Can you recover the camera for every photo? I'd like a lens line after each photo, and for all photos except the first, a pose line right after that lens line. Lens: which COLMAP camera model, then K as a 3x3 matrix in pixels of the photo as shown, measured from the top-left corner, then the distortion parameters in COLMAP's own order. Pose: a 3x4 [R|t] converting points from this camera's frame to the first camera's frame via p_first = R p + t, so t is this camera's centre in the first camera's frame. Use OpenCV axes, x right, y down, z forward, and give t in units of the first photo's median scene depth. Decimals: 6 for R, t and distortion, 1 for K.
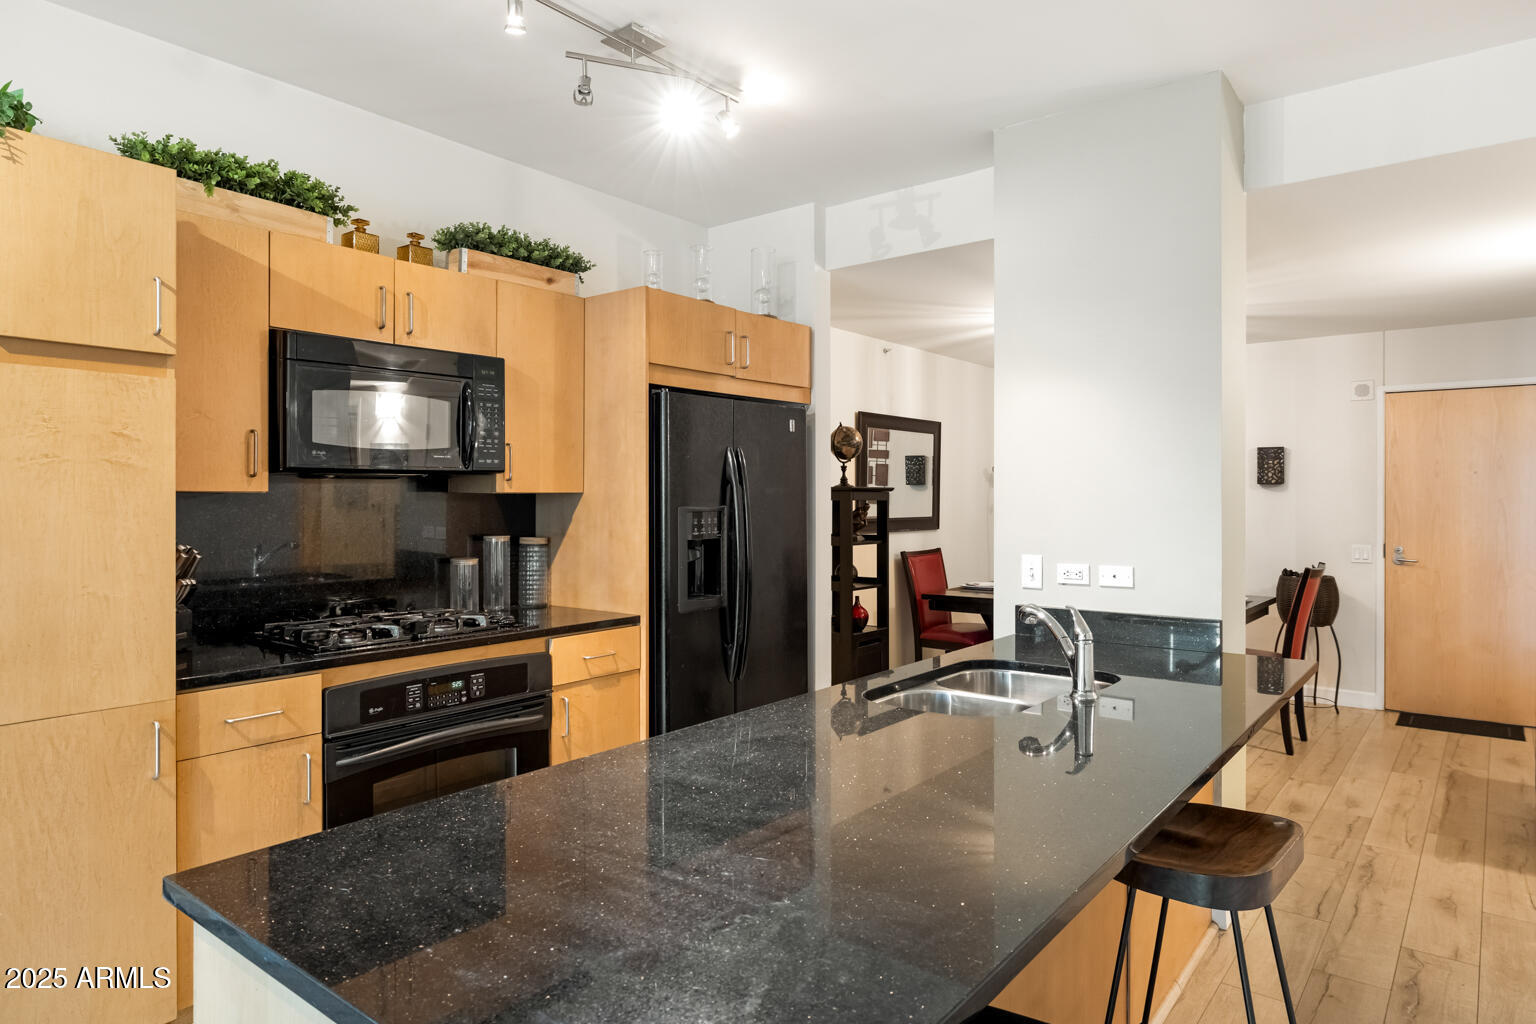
lens RADIAL K [[922.7, 0, 761.3], [0, 922.7, 503.3], [0, 0, 1]] dist [-0.004121, 0.003686]
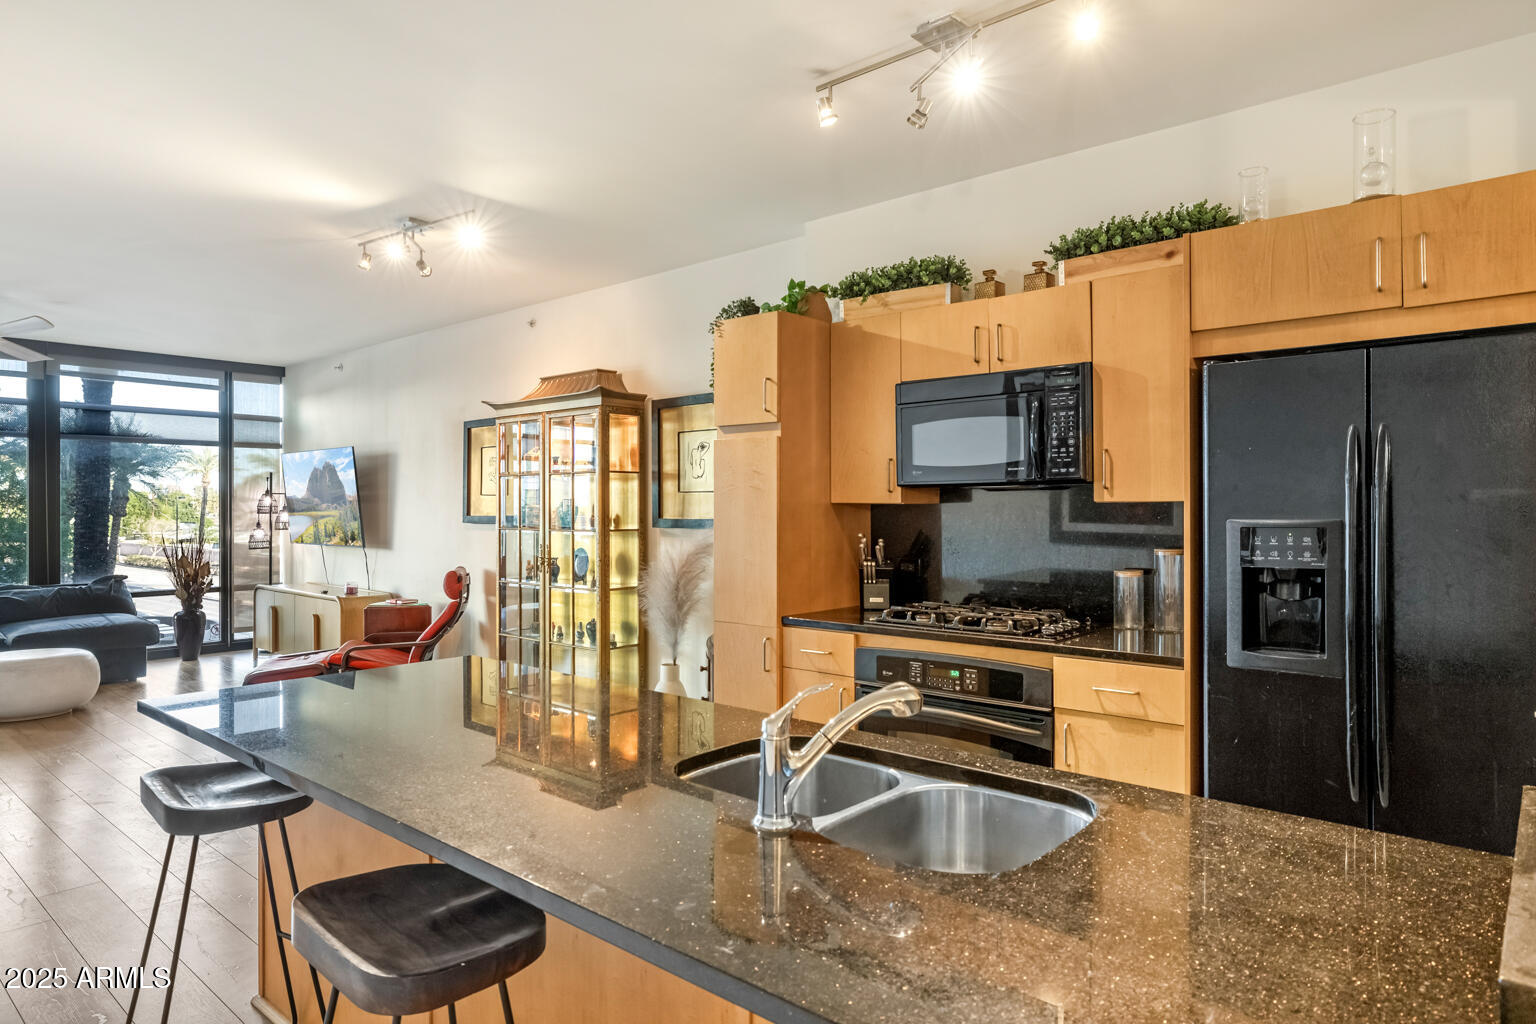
lens RADIAL K [[922.7, 0, 769.8], [0, 922.7, 512.4], [0, 0, 1]] dist [-0.004121, 0.003686]
pose [[-0.051032, 0.002171, -0.998695, 0.734614], [-0.008971, 0.999956, 0.002632, -0.000226], [0.998657, 0.009094, -0.051010, 0.762912]]
